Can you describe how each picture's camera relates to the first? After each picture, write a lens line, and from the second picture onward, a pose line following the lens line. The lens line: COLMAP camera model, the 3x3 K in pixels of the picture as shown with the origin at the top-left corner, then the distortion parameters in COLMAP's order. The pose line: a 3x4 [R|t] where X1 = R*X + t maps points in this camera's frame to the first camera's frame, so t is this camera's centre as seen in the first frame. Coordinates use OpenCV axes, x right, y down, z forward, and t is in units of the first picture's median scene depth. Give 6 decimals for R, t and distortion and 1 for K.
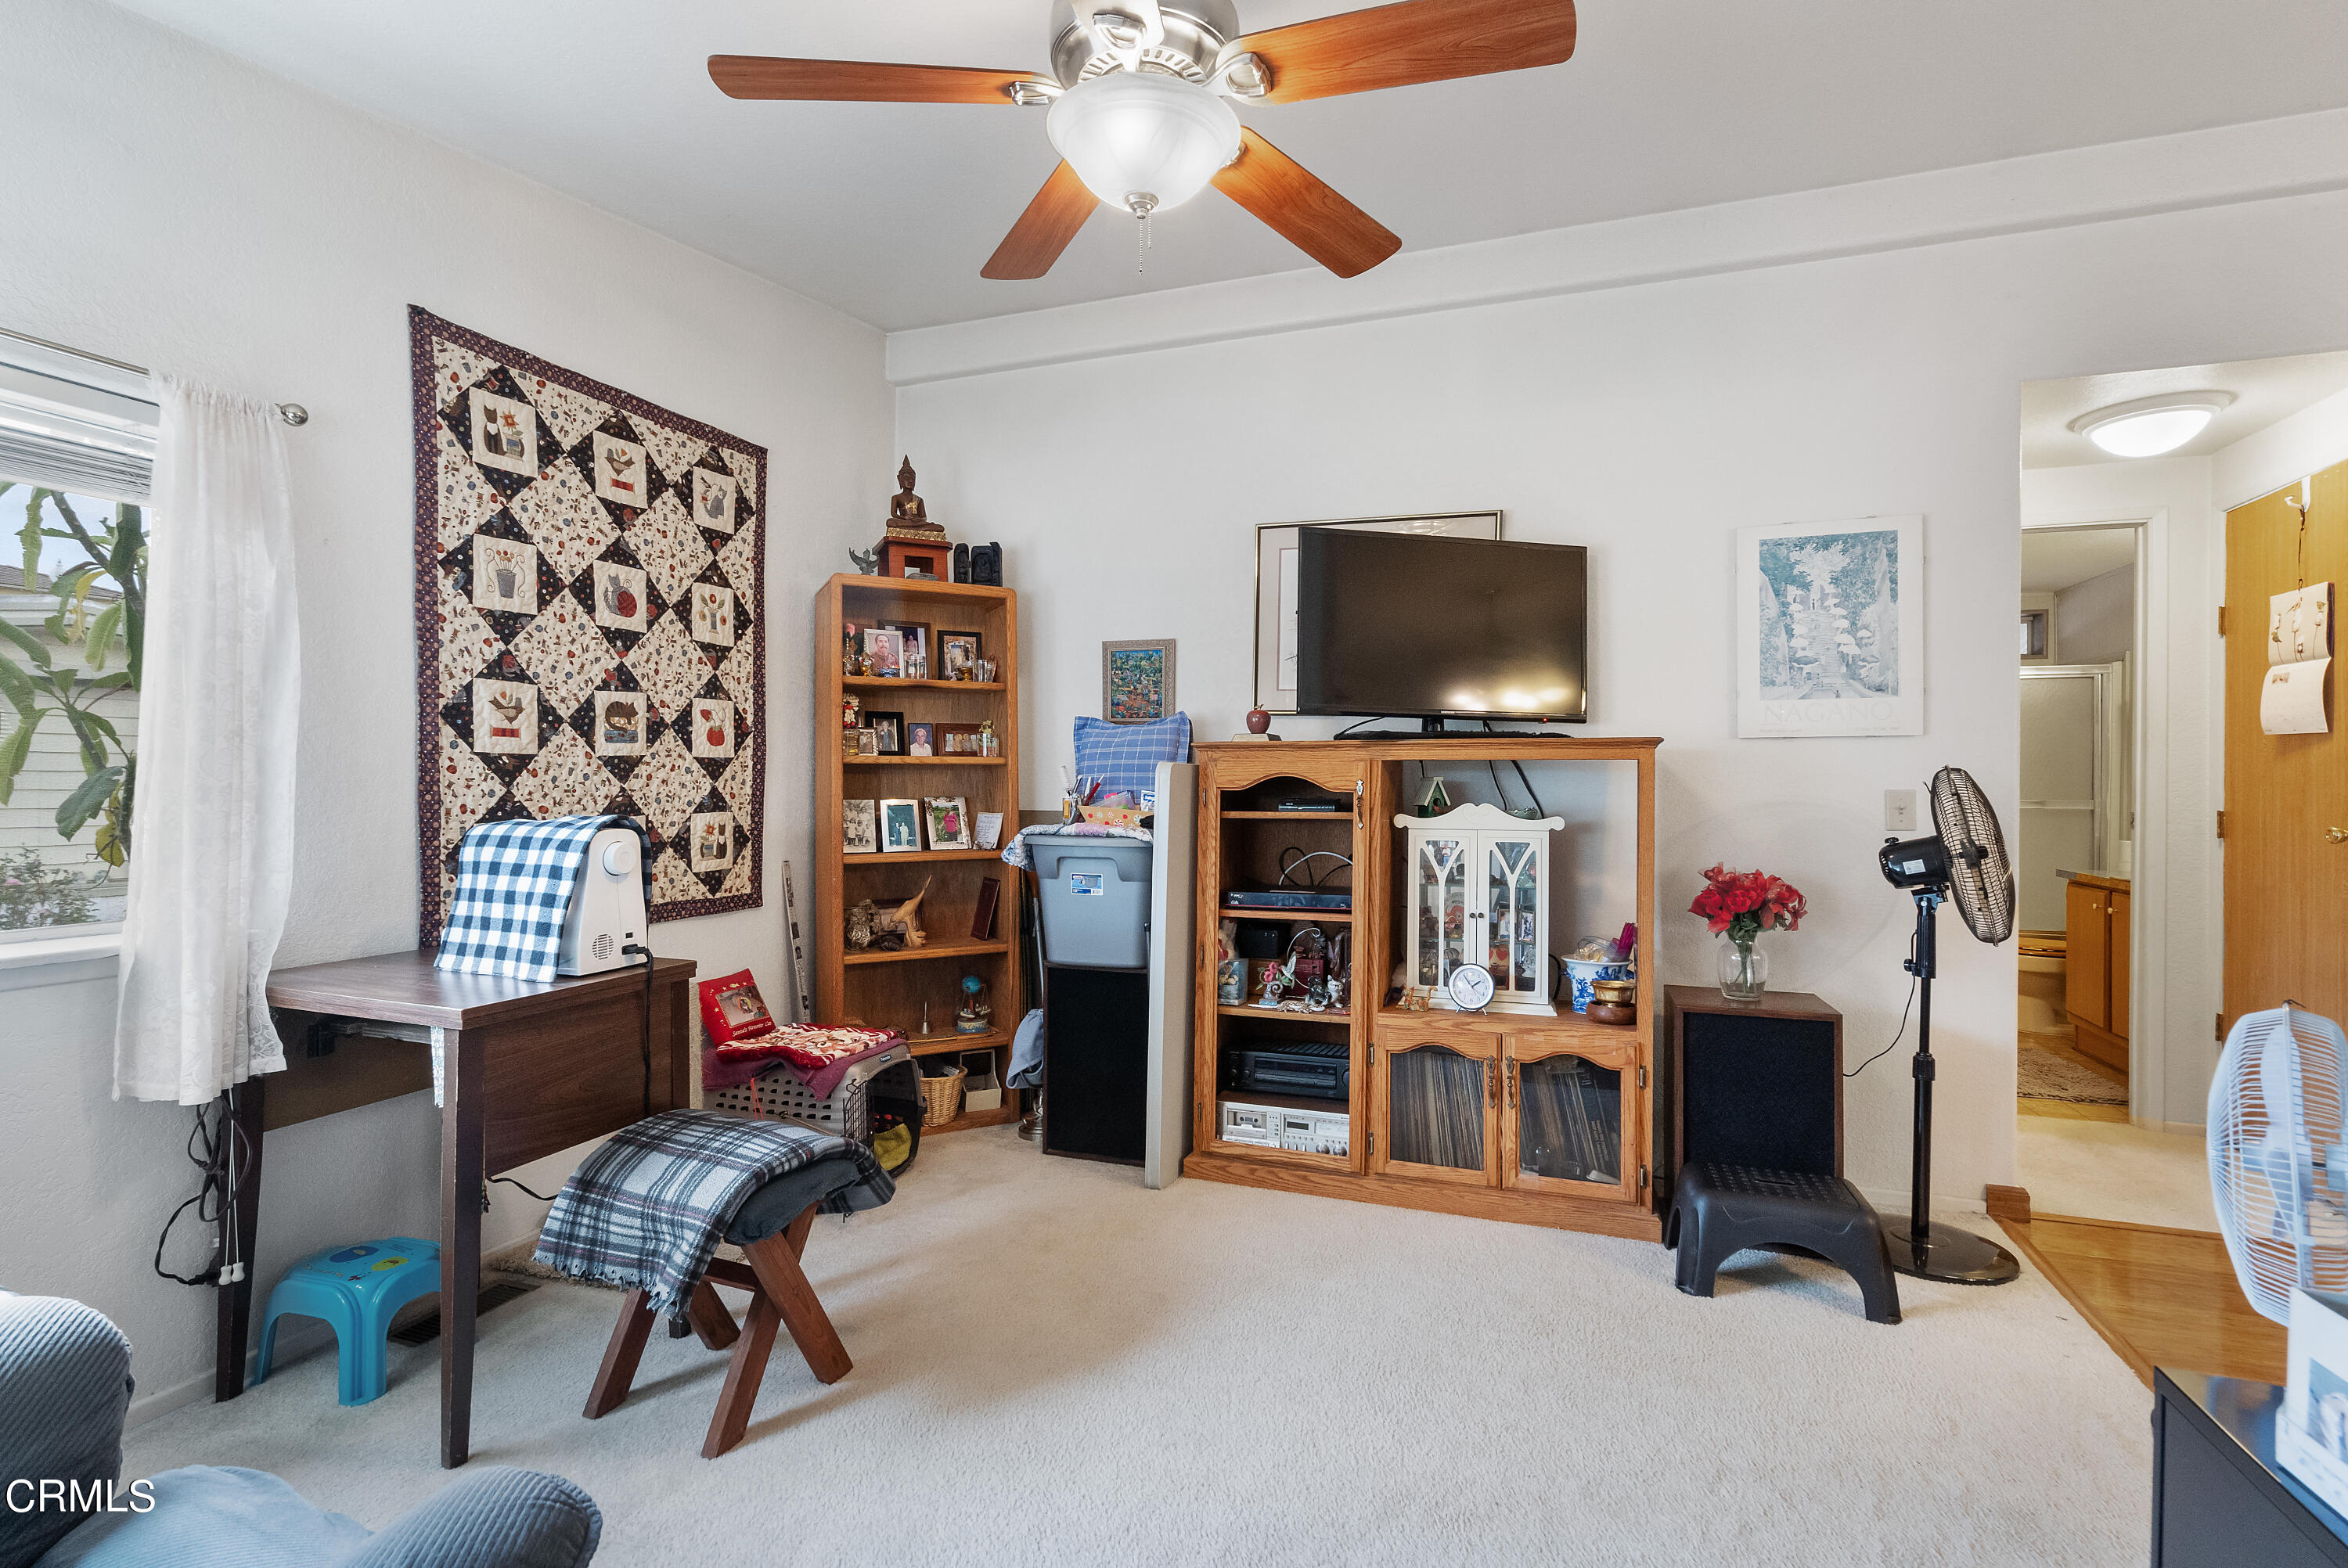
lens RADIAL K [[1066.5, 0, 1176.4], [0, 1066.5, 780.9], [0, 0, 1]] dist [-0.009265, 0.003717]
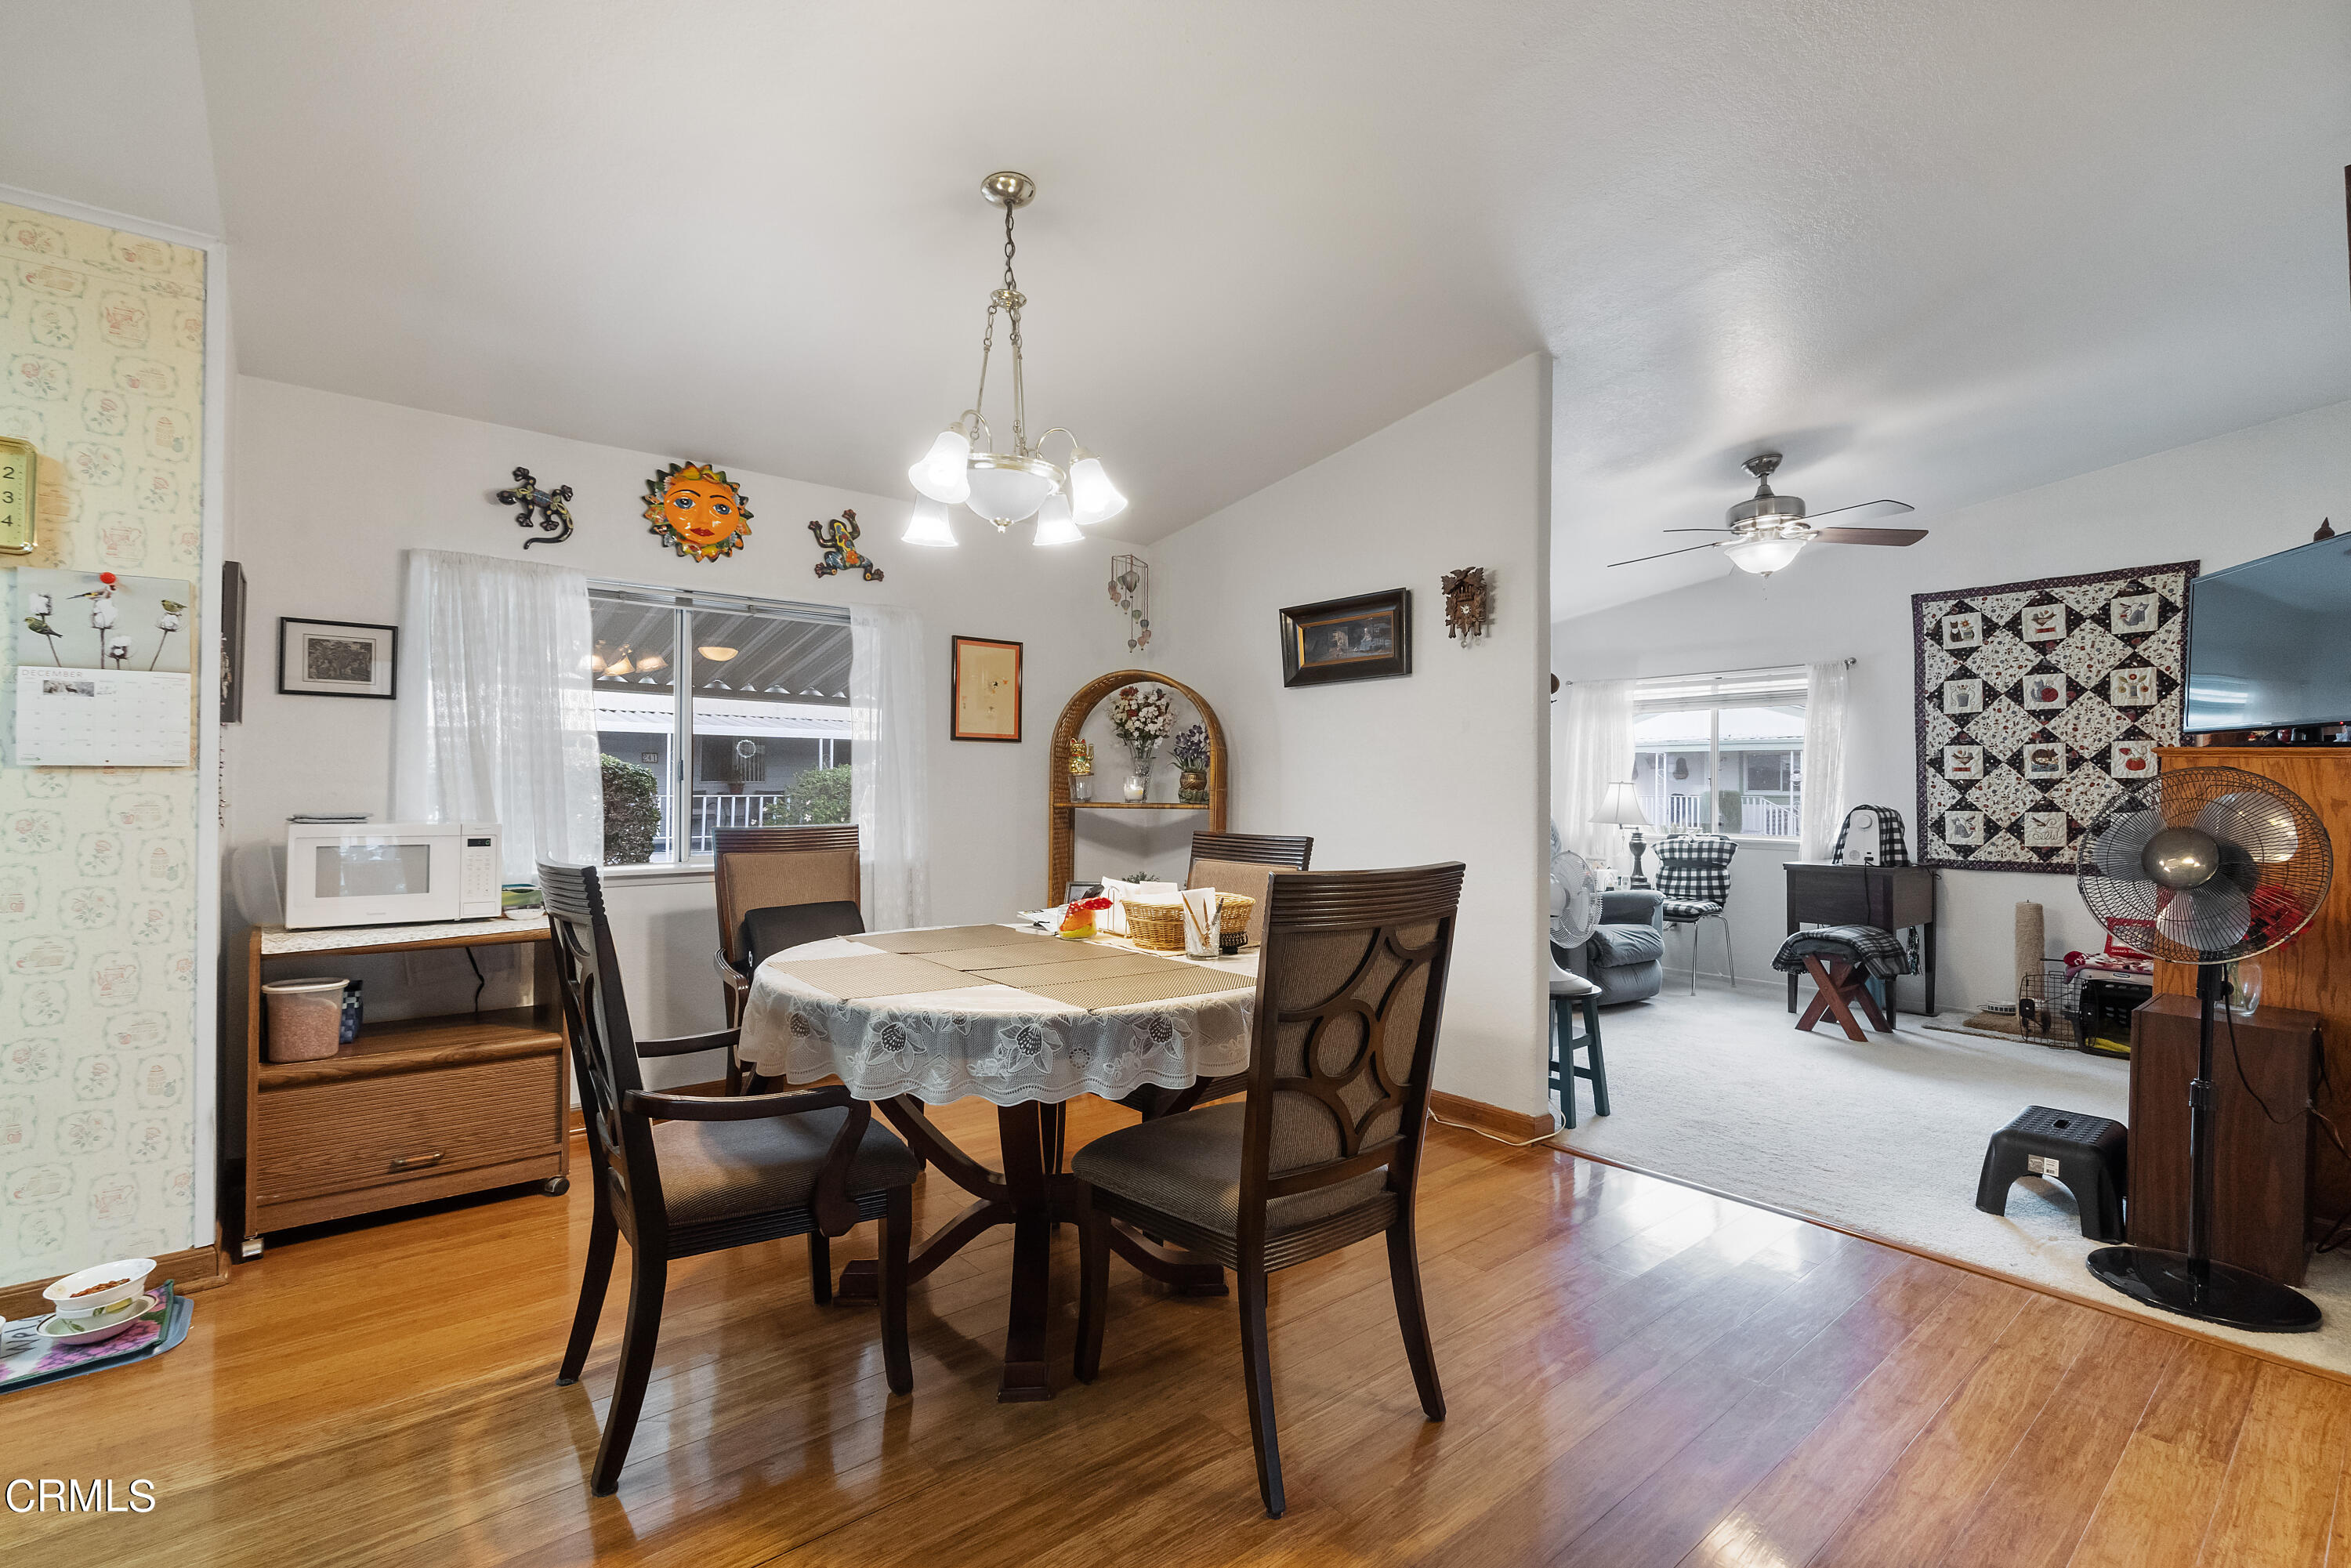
lens RADIAL K [[1068.0, 0, 1174.7], [0, 1068.0, 786.4], [0, 0, 1]] dist [-0.009265, 0.003717]
pose [[-0.504346, -0.005301, -0.863486, 1.833816], [-0.005897, 0.999979, -0.002695, 0.003643], [0.863482, 0.003733, -0.504366, 0.640106]]
